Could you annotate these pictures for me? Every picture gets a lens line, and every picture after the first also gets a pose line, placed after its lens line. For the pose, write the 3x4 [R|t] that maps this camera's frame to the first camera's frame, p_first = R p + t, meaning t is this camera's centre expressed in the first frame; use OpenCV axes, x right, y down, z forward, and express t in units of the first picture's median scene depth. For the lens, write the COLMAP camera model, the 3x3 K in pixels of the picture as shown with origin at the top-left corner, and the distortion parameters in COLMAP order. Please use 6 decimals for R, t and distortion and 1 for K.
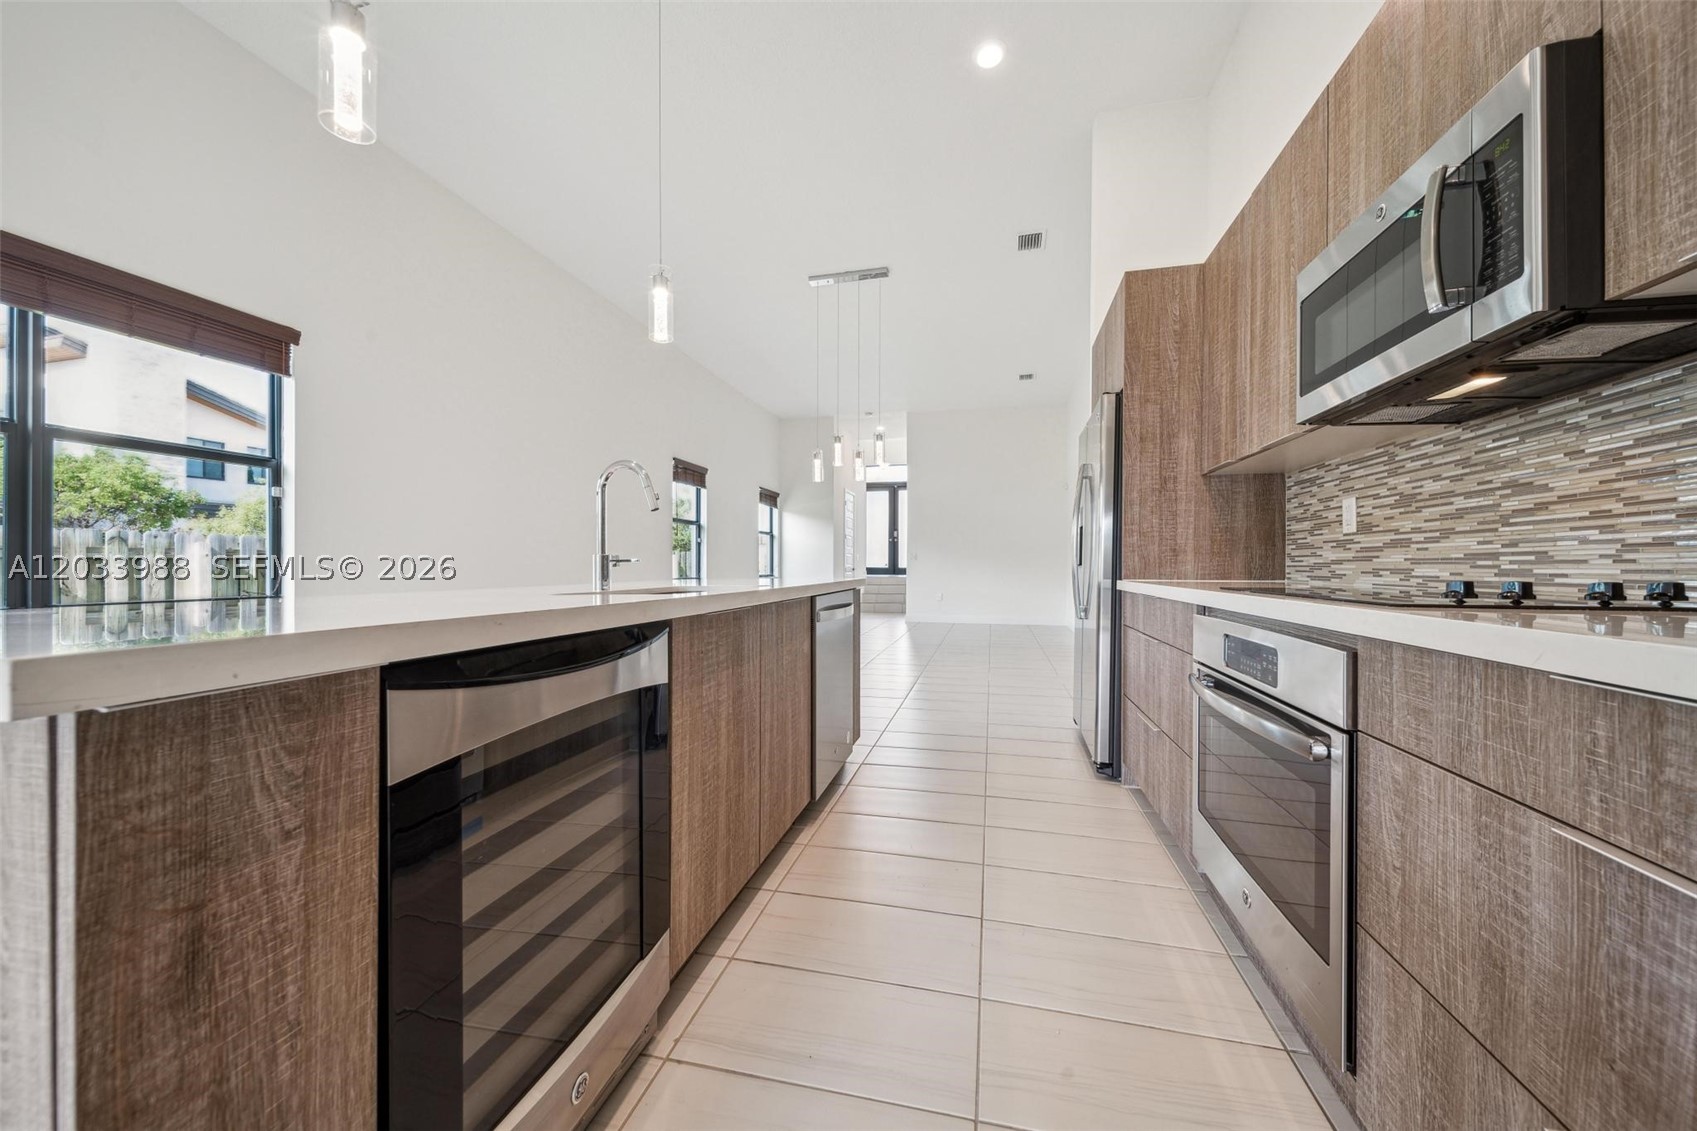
lens RADIAL K [[595.3, 0, 848.5], [0, 595.3, 565.5], [0, 0, 1]] dist [0.017116, -0.006620]
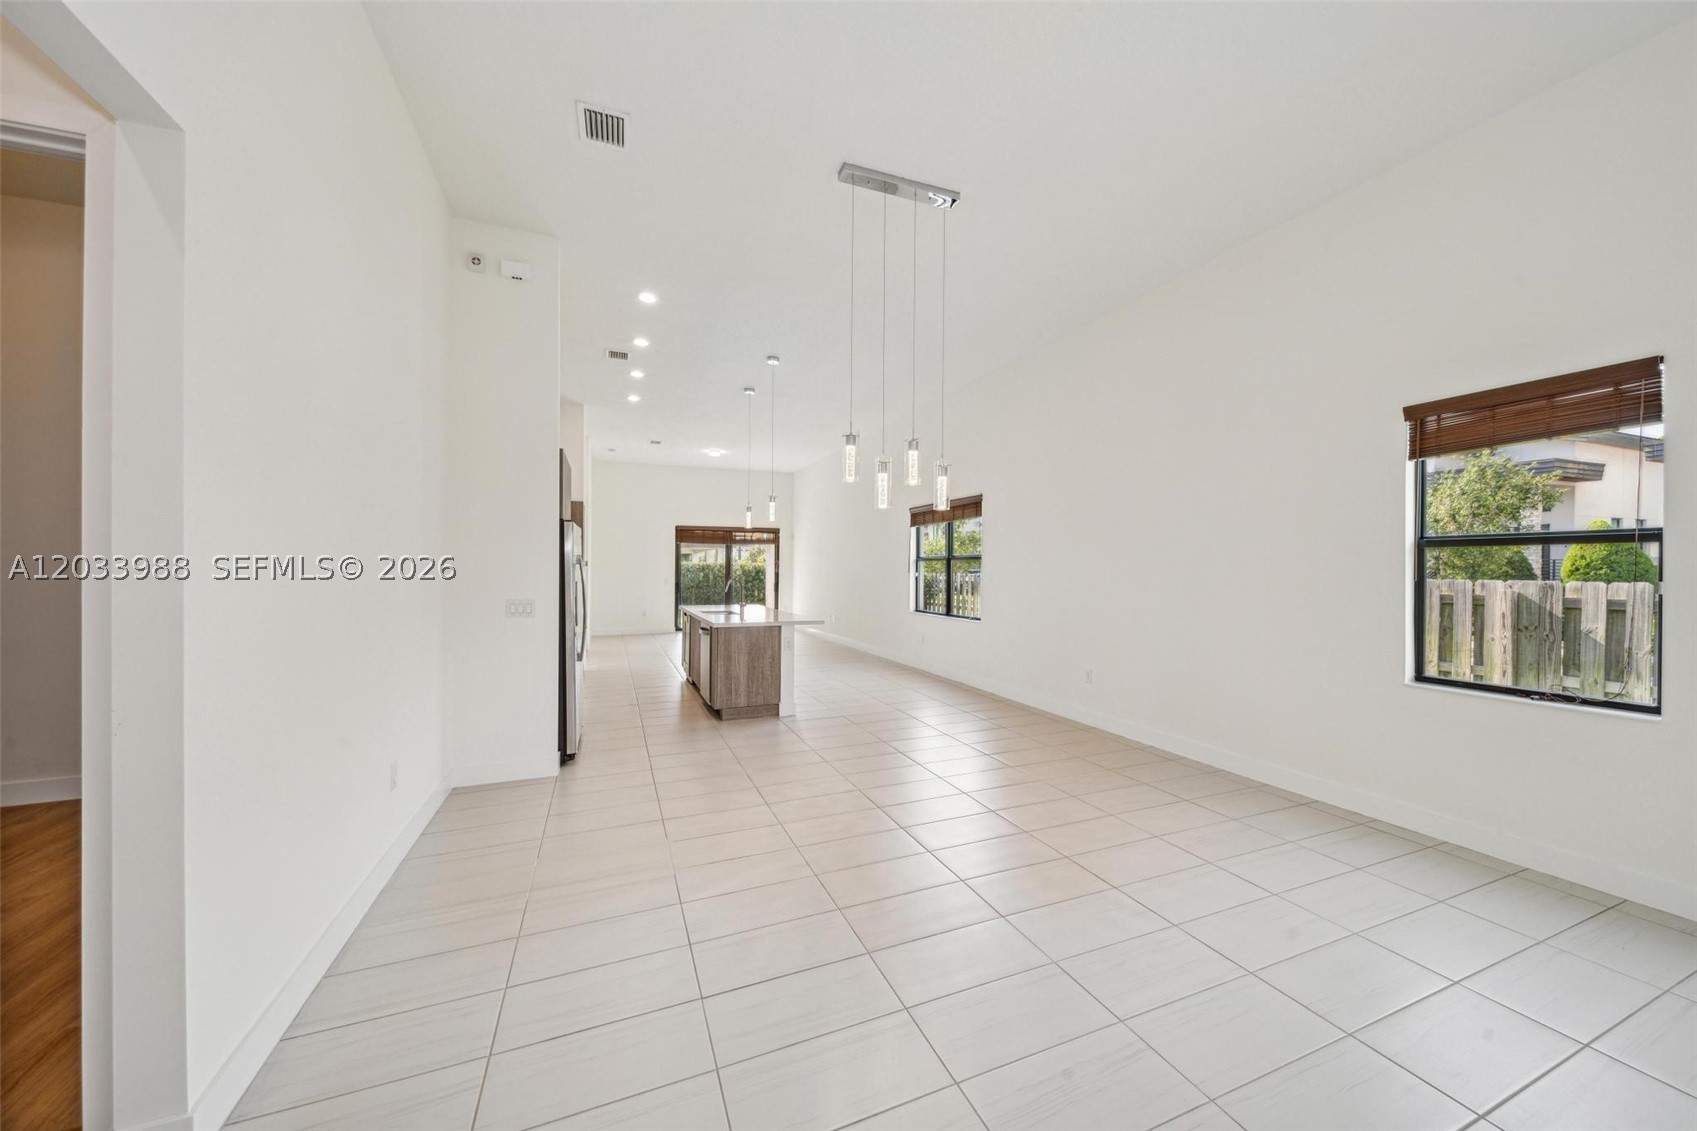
lens RADIAL K [[599.1, 0, 854.7], [0, 599.1, 565.4], [0, 0, 1]] dist [0.014756, -0.006381]
pose [[-0.809013, -0.002701, -0.587785, 1.053980], [0.000374, 0.999987, -0.005111, -0.201324], [0.587791, -0.004355, -0.809001, 3.816429]]
